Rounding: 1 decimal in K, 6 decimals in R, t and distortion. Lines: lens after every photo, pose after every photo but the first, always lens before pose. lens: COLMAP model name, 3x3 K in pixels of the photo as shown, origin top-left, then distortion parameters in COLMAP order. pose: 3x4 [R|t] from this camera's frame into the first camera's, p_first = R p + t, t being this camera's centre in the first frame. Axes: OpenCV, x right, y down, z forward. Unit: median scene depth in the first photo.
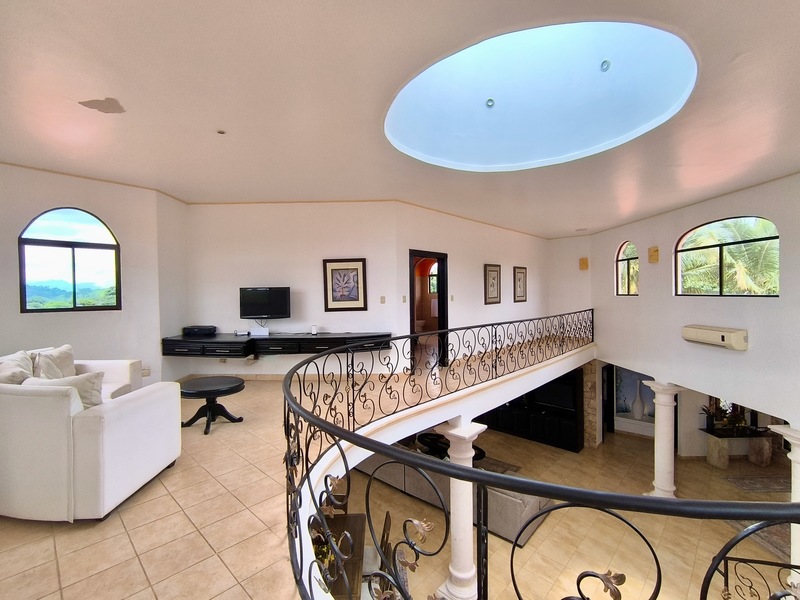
lens RADIAL K [[362.6, 0, 400.9], [0, 362.6, 295.5], [0, 0, 1]] dist [-0.001941, 0.000434]
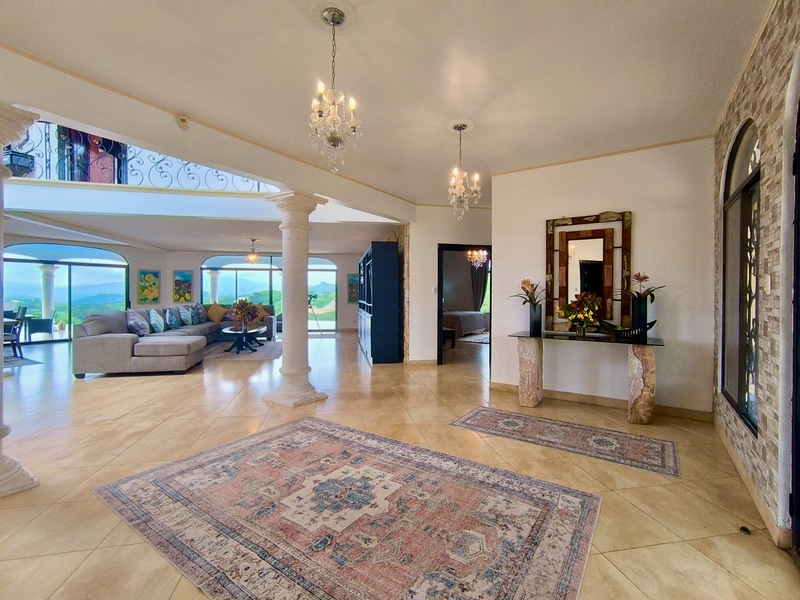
lens RADIAL K [[367.4, 0, 398.0], [0, 367.4, 297.9], [0, 0, 1]] dist [-0.042506, 0.028957]
pose [[0.802013, 0.016195, -0.597087, 1.037553], [-0.015078, 0.999863, 0.006866, 0.336827], [0.597116, 0.003496, 0.802147, 0.518616]]
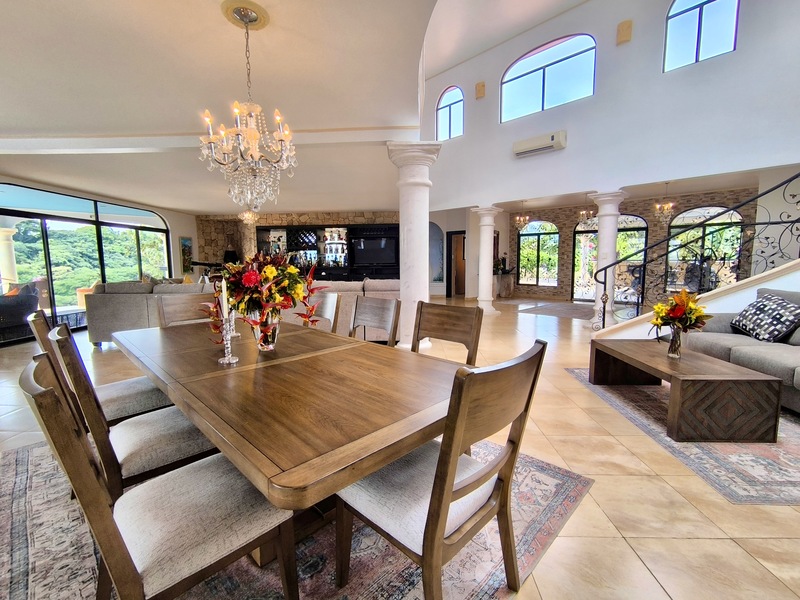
lens RADIAL K [[362.6, 0, 400.9], [0, 362.6, 295.5], [0, 0, 1]] dist [-0.001941, 0.000434]
pose [[0.742337, -0.062132, 0.667140, -0.211246], [0.003950, 0.996080, 0.088371, 0.346431], [-0.670015, -0.062966, 0.739672, 0.268688]]
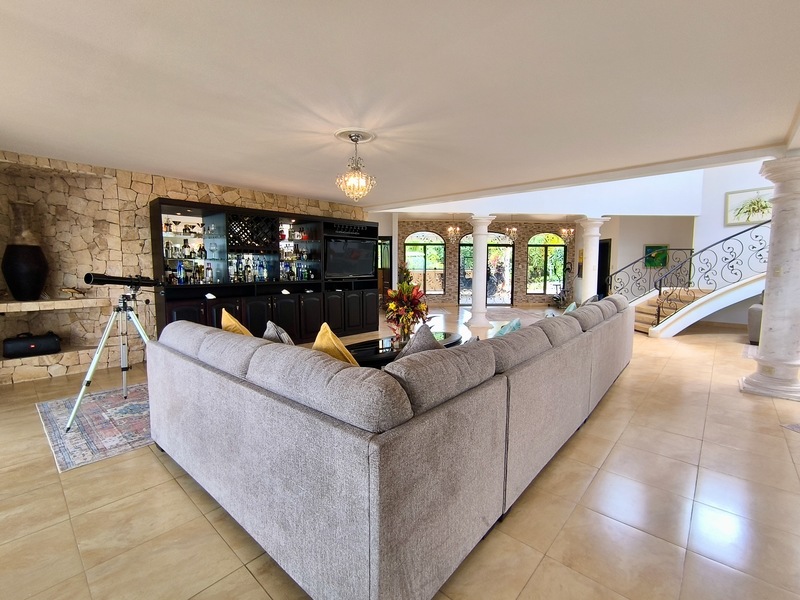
lens RADIAL K [[367.4, 0, 398.0], [0, 367.4, 297.9], [0, 0, 1]] dist [-0.042506, 0.028957]
pose [[-0.024367, -0.069691, 0.997271, -0.330979], [0.010842, 0.997490, 0.069971, 0.343391], [-0.999644, 0.012517, -0.023550, 1.083129]]
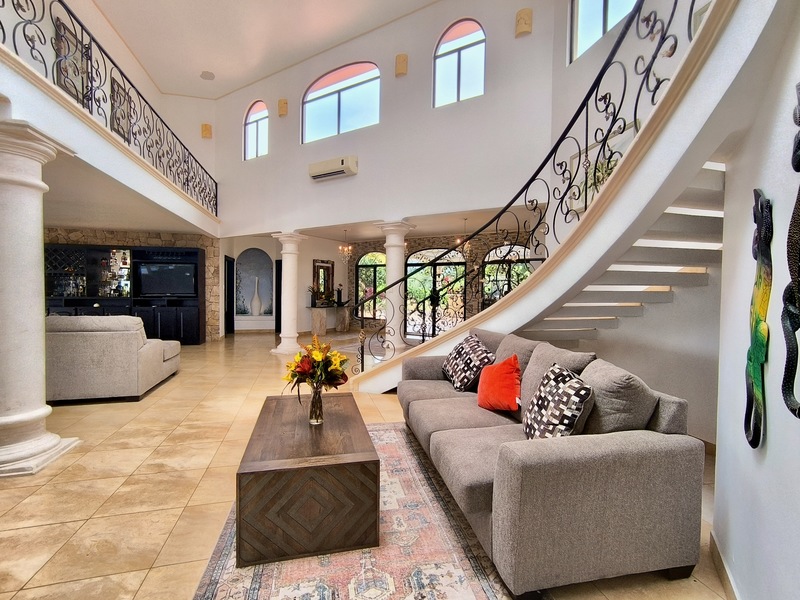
lens RADIAL K [[367.4, 0, 398.0], [0, 367.4, 297.9], [0, 0, 1]] dist [-0.042506, 0.028957]
pose [[0.538053, -0.002114, 0.842908, 0.017051], [-0.011126, 0.999892, 0.009610, 0.342187], [-0.842838, -0.014549, 0.537971, 0.155190]]
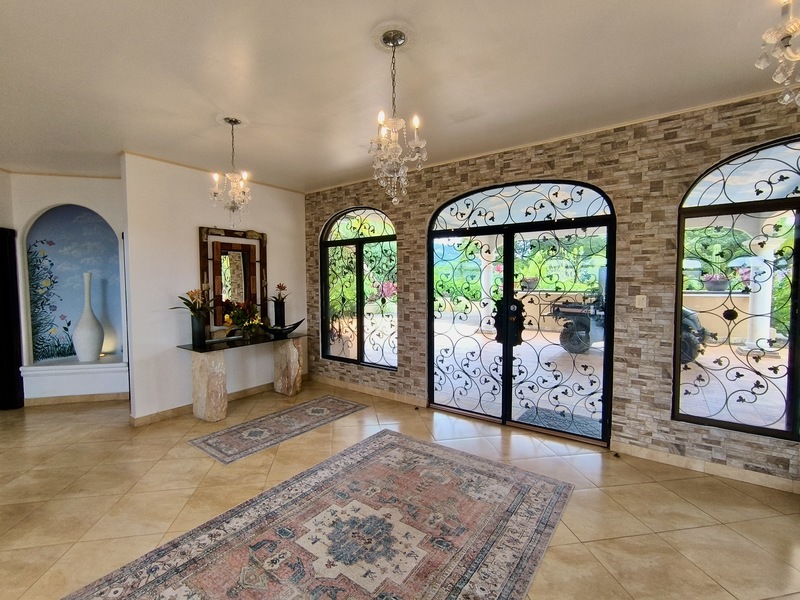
lens RADIAL K [[367.4, 0, 398.0], [0, 367.4, 297.9], [0, 0, 1]] dist [-0.042506, 0.028957]
pose [[0.614622, -0.031235, 0.788203, 0.672530], [0.005400, 0.999359, 0.035392, 0.308656], [-0.788803, -0.017496, 0.614397, 0.539226]]
